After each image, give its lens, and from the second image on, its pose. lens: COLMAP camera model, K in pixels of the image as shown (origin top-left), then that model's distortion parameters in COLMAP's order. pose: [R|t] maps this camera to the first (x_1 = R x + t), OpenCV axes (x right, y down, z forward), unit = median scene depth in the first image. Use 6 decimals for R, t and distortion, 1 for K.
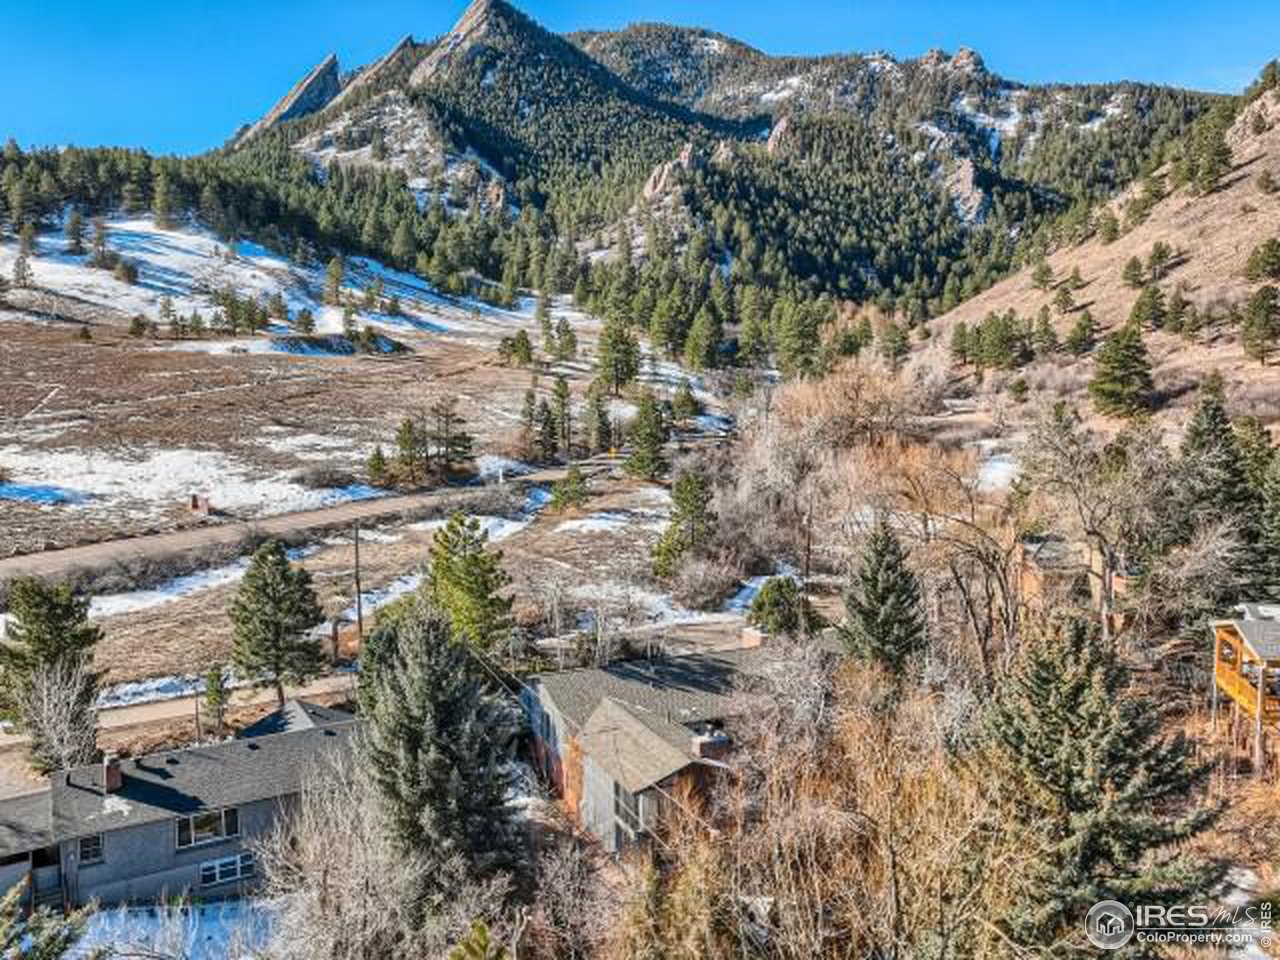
lens RADIAL K [[1015.9, 0, 639.1], [0, 1015.9, 481.0], [0, 0, 1]] dist [0.022873, -0.015700]
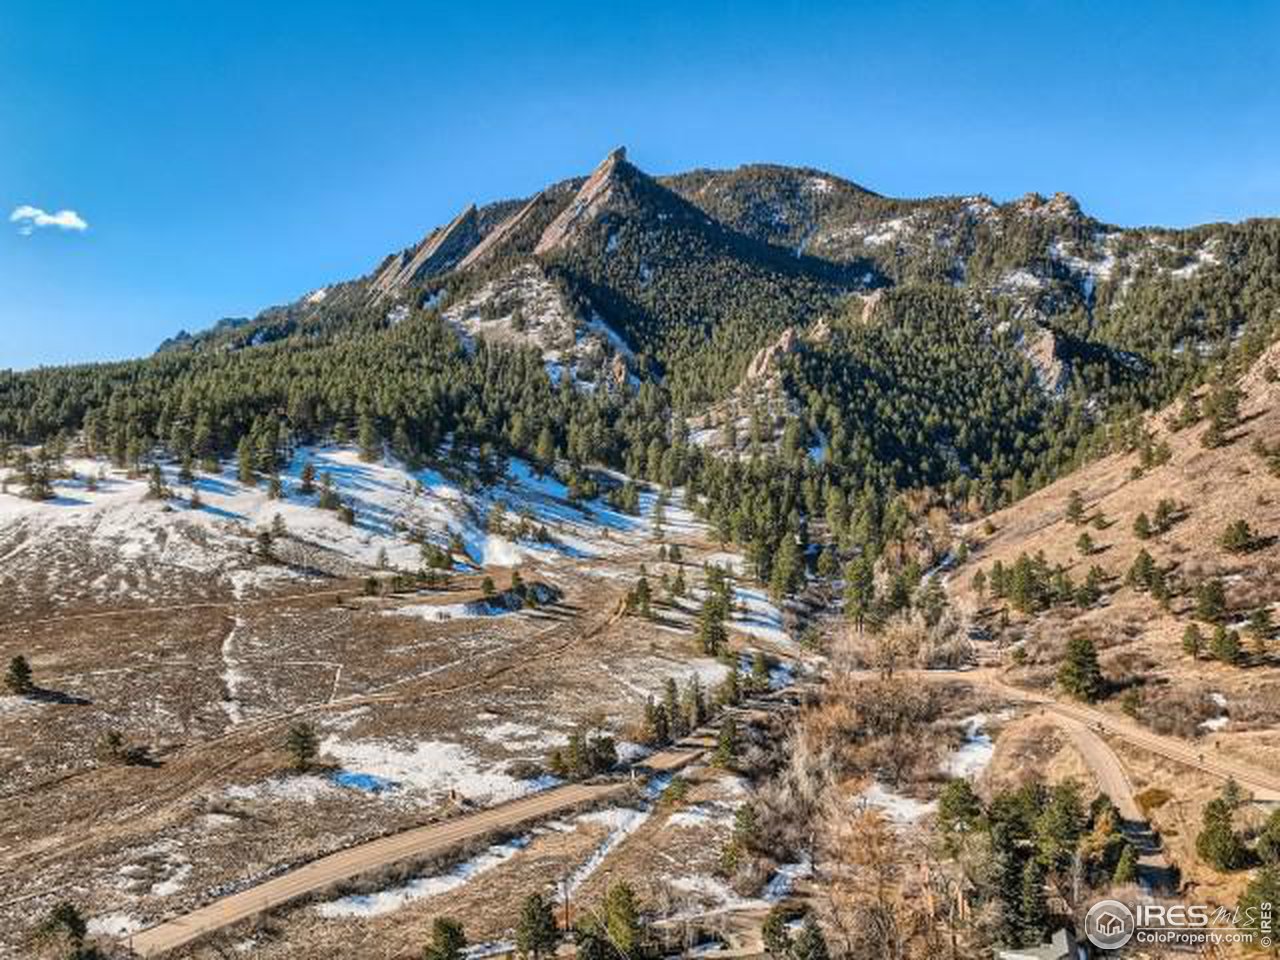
lens RADIAL K [[1015.9, 0, 641.1], [0, 1015.9, 479.5], [0, 0, 1]] dist [0.022873, -0.015700]
pose [[0.994010, 0.004249, -0.109204, 0.011298], [-0.013621, 0.996270, -0.085214, -0.074498], [0.108435, 0.086191, 0.990360, -0.141175]]
